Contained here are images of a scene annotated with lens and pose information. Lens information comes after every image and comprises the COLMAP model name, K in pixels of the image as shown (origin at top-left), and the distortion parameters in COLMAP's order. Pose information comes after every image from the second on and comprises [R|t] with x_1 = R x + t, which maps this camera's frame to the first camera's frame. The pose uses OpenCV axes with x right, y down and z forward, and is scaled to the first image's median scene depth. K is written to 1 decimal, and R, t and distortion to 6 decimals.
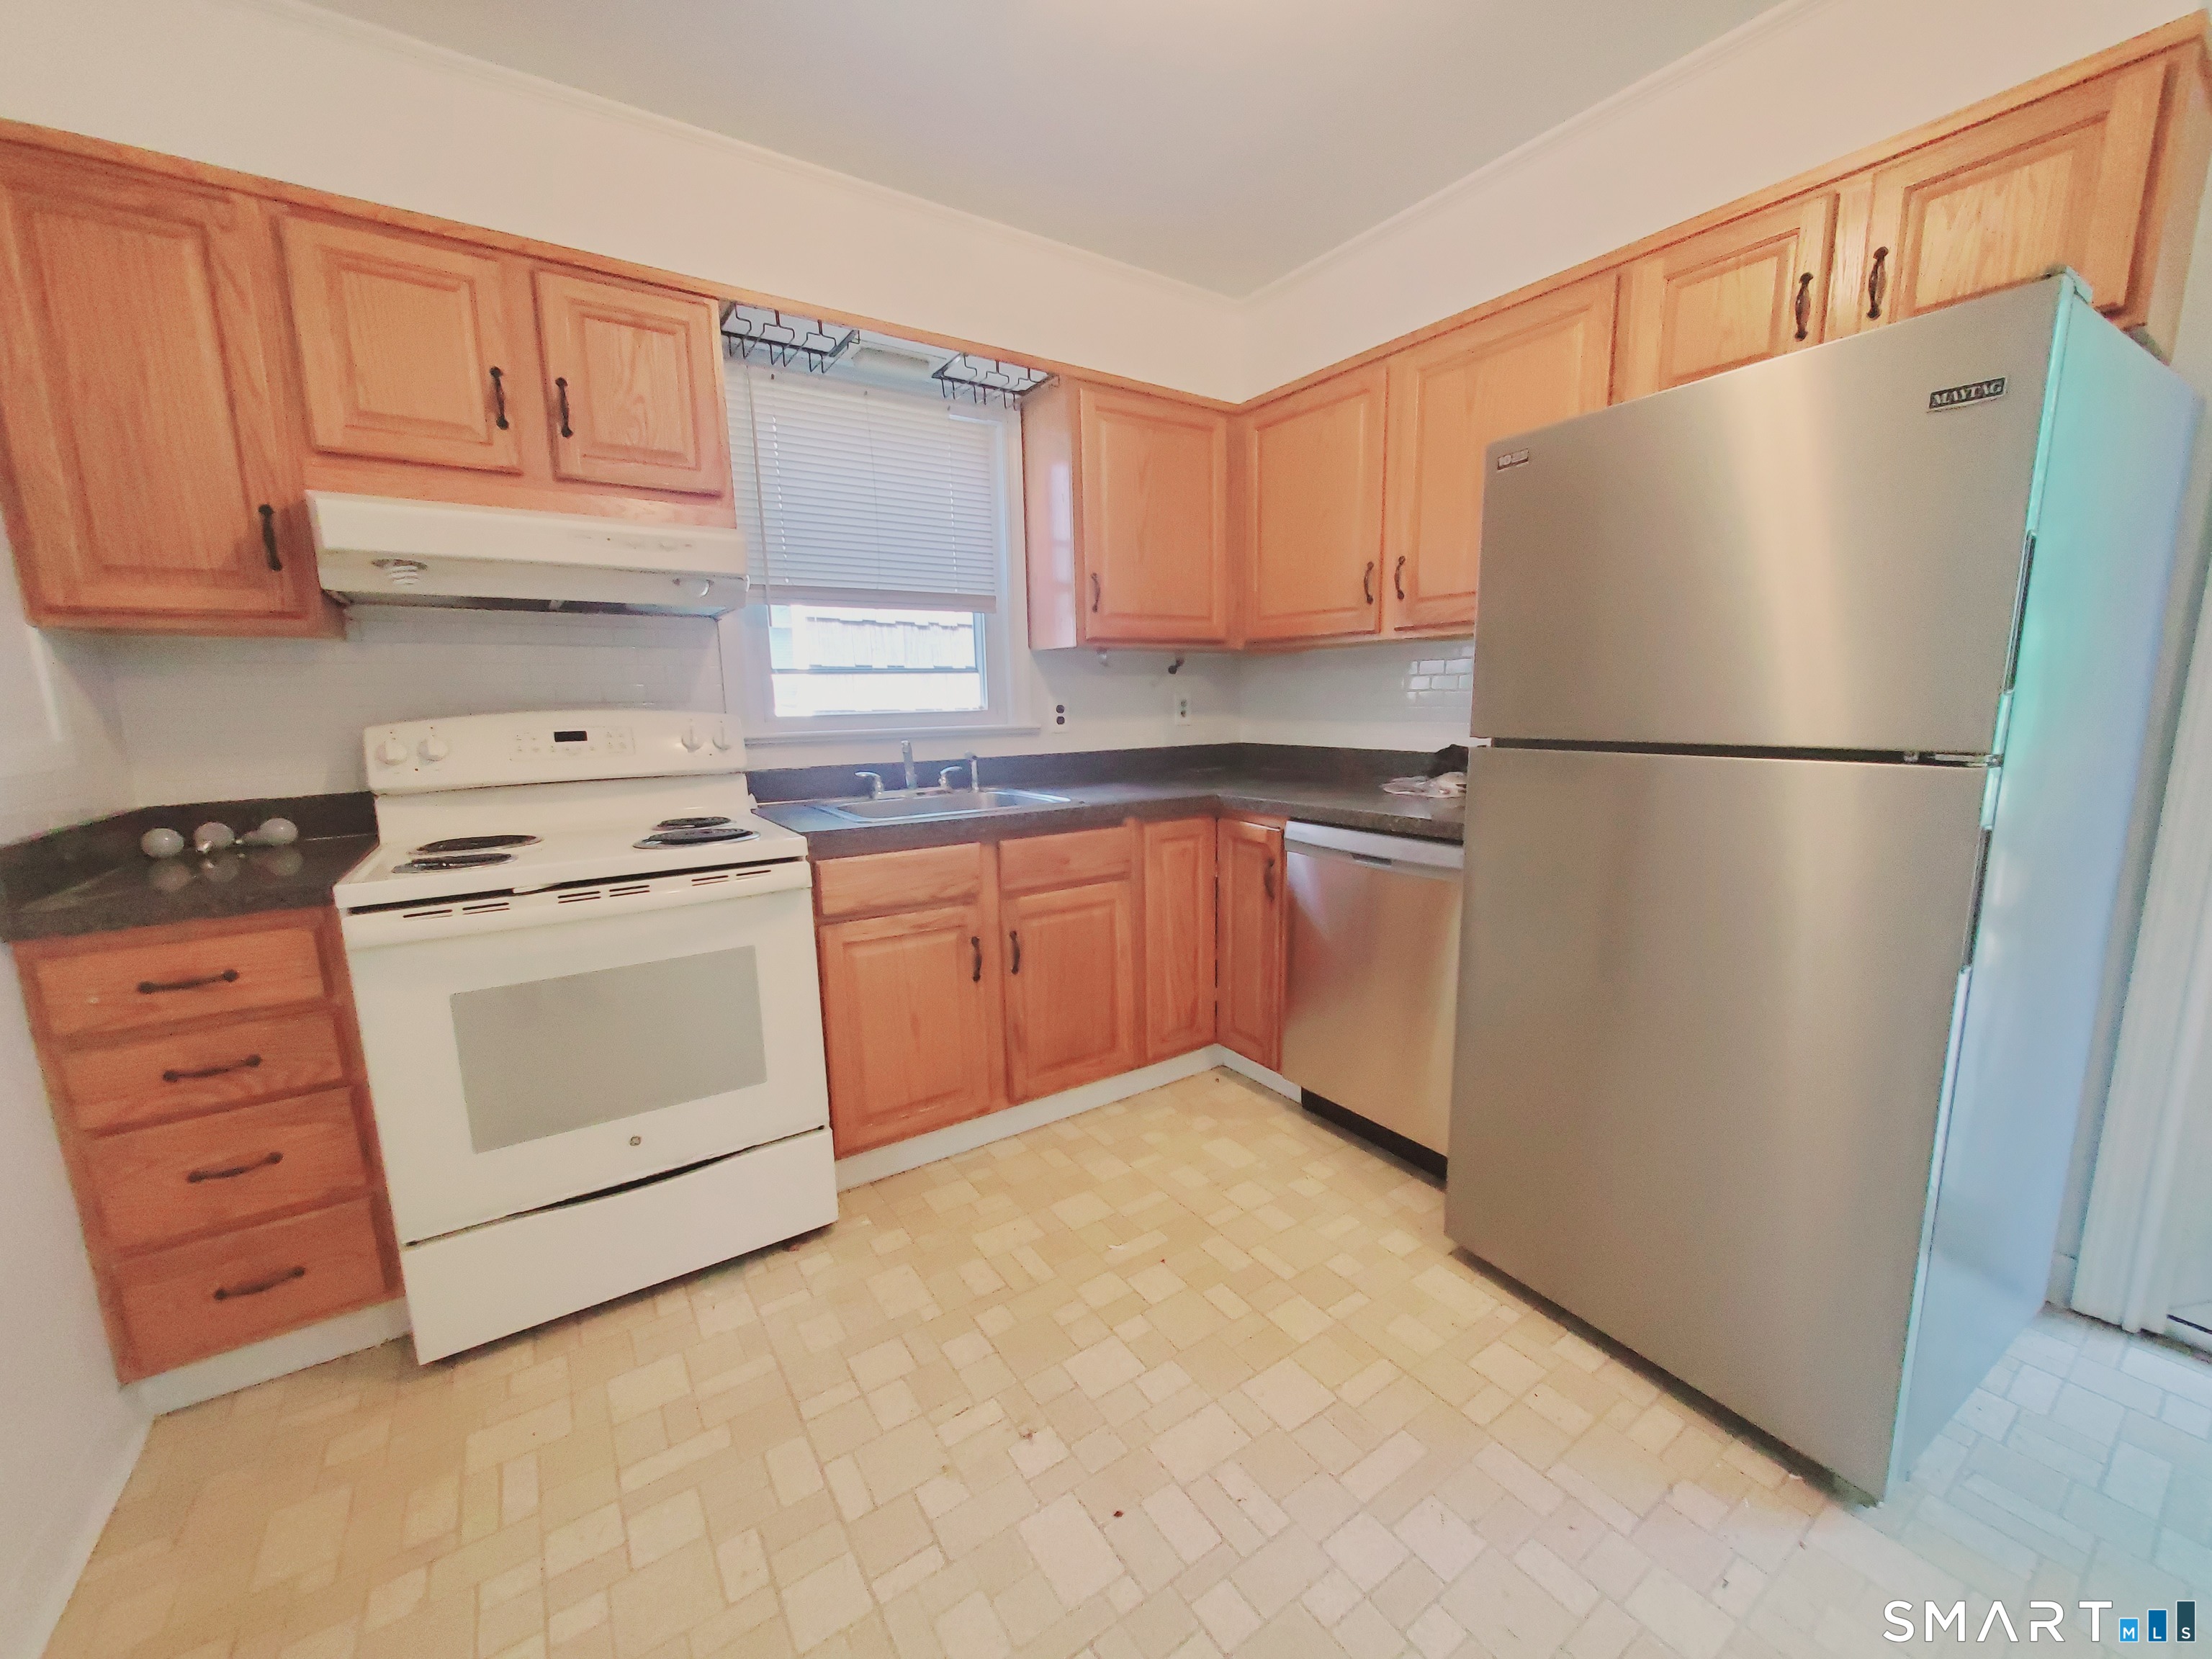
lens RADIAL K [[869.0, 0, 1111.0], [0, 869.0, 841.2], [0, 0, 1]] dist [0.003817, -0.001022]
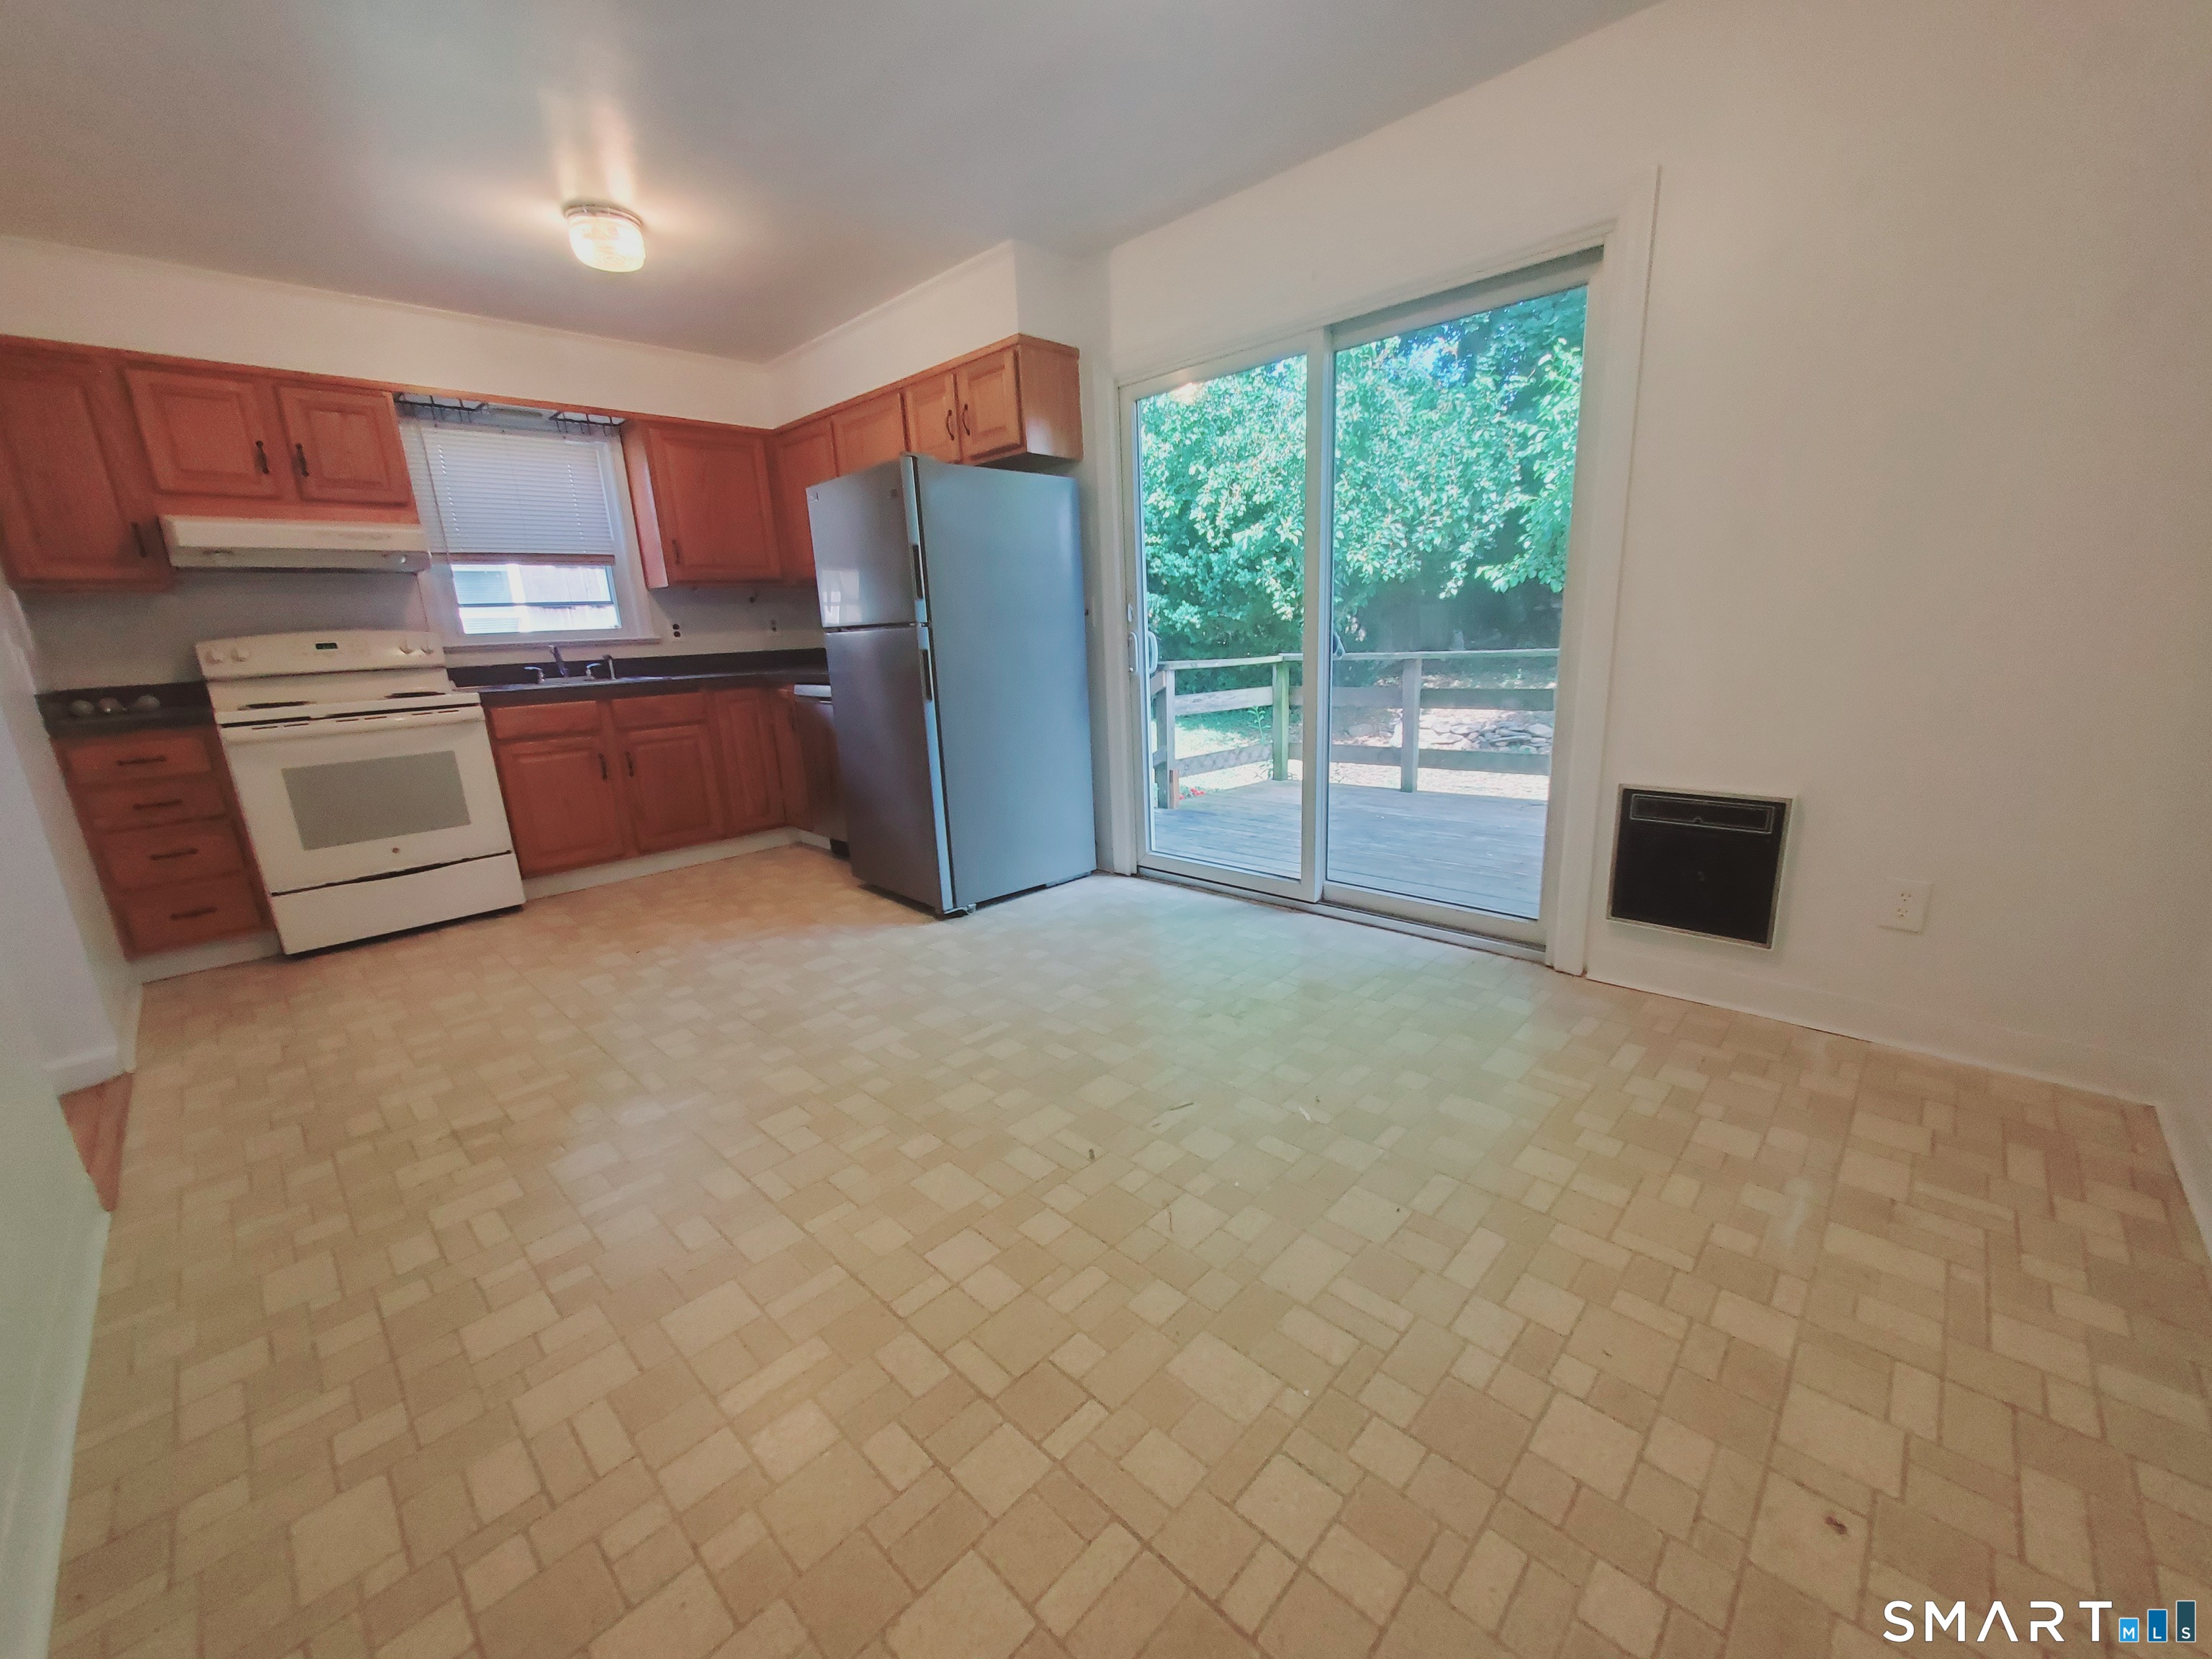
lens RADIAL K [[869.0, 0, 1105.0], [0, 869.0, 834.3], [0, 0, 1]] dist [0.003817, -0.001022]
pose [[0.979125, -0.075974, 0.188527, 0.578559], [0.063509, 0.995430, 0.071311, 0.242629], [-0.193083, -0.057849, 0.979476, -1.090018]]
